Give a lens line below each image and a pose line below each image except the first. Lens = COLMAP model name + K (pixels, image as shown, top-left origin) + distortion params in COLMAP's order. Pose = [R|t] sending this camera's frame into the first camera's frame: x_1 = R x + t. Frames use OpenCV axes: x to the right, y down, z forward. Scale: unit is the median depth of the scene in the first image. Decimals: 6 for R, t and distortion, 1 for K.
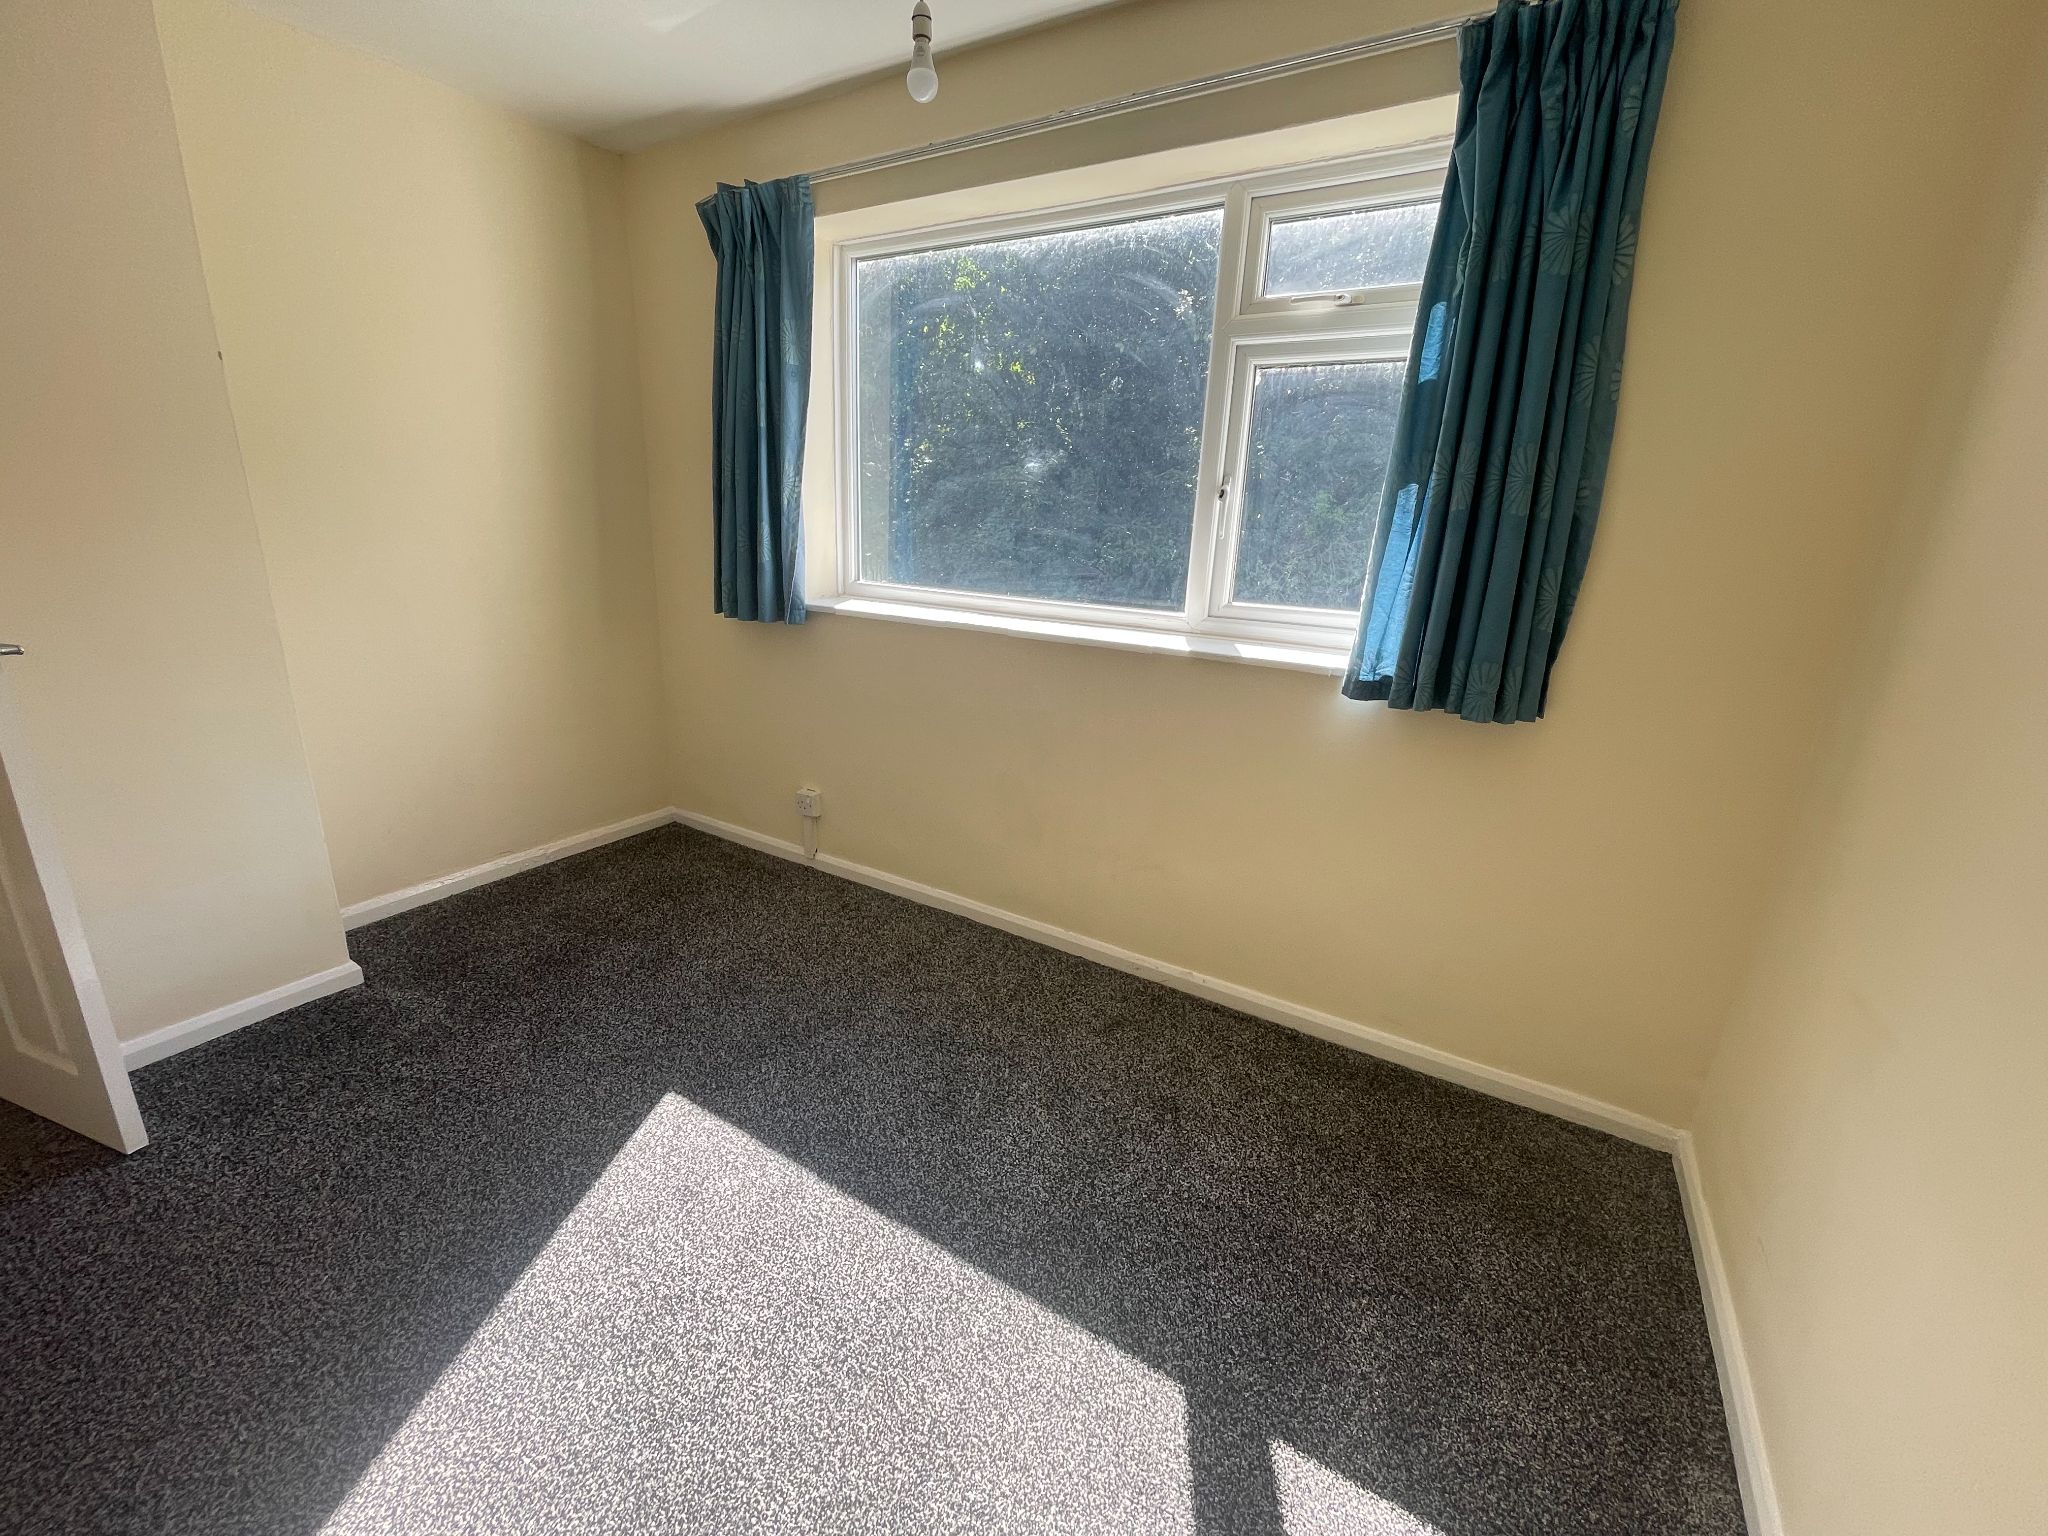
lens RADIAL K [[832.0, 0, 1020.4], [0, 832.0, 762.1], [0, 0, 1]] dist [0.001228, -0.000913]
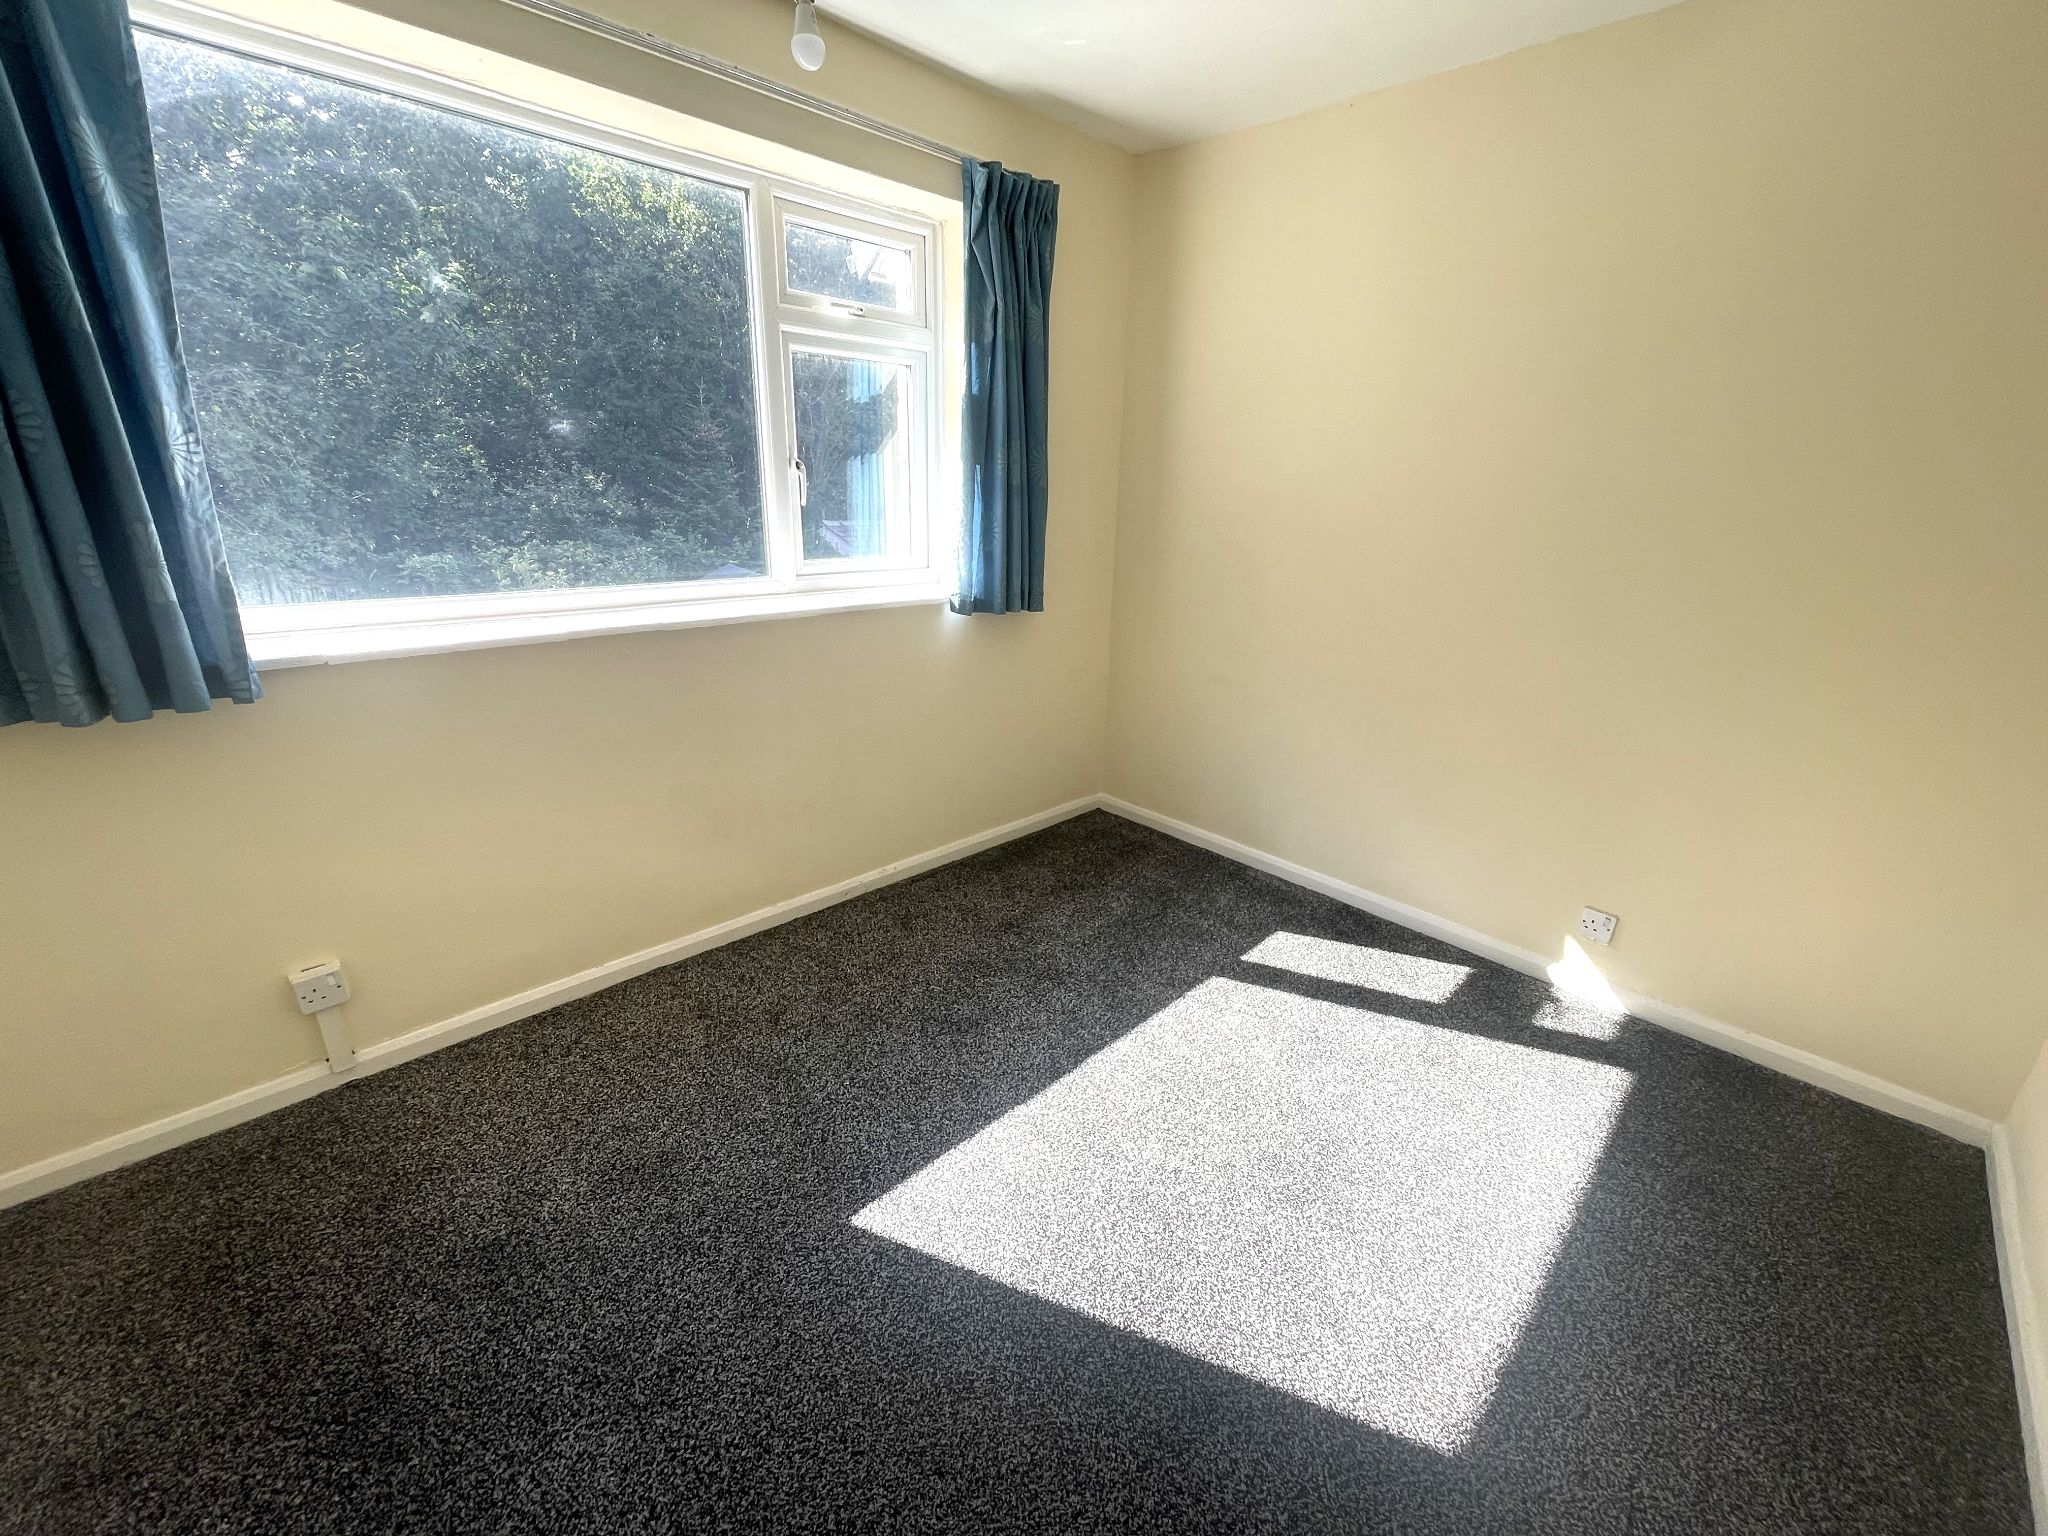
lens RADIAL K [[832.0, 0, 1017.2], [0, 832.0, 767.6], [0, 0, 1]] dist [0.001228, -0.000913]
pose [[0.251577, -0.347869, 0.903159, -0.919875], [0.257166, 0.923654, 0.284129, -0.207518], [-0.933046, 0.160781, 0.321831, 0.468503]]
